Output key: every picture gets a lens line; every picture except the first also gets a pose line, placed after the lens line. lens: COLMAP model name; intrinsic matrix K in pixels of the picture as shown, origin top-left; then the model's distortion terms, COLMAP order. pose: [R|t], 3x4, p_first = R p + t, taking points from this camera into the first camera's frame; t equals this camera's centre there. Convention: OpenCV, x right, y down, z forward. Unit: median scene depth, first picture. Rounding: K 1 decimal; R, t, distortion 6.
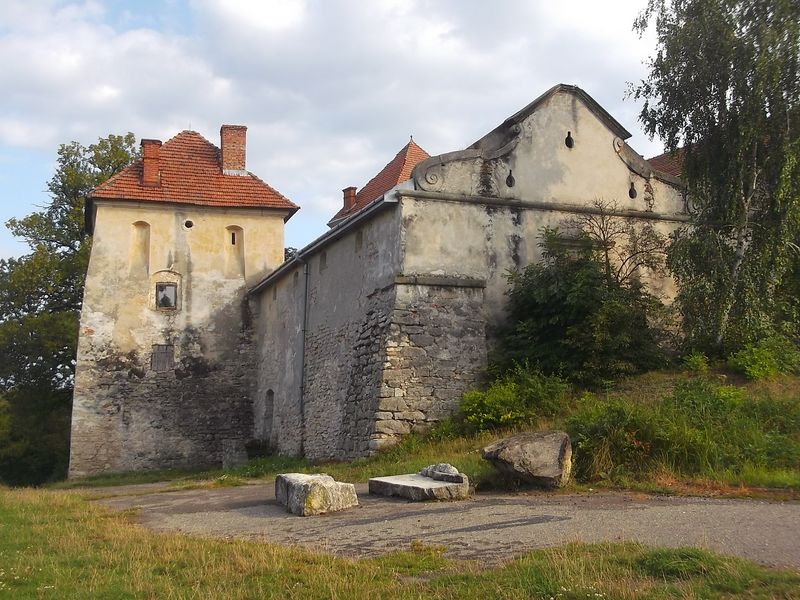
lens RADIAL K [[933.4, 0, 400.0], [0, 933.4, 300.0], [0, 0, 1]] dist [-0.063029, 0.281476]
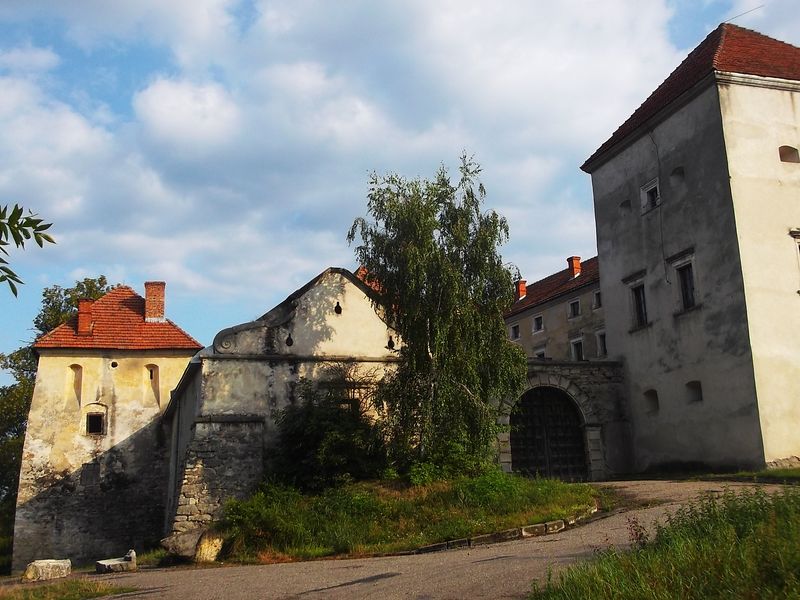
lens RADIAL K [[933.4, 0, 400.0], [0, 933.4, 300.0], [0, 0, 1]] dist [-0.063029, 0.281476]
pose [[0.998060, -0.043098, -0.044933, 0.227936], [0.038409, 0.994202, -0.100434, -0.029318], [0.049001, 0.098513, 0.993929, -0.241377]]
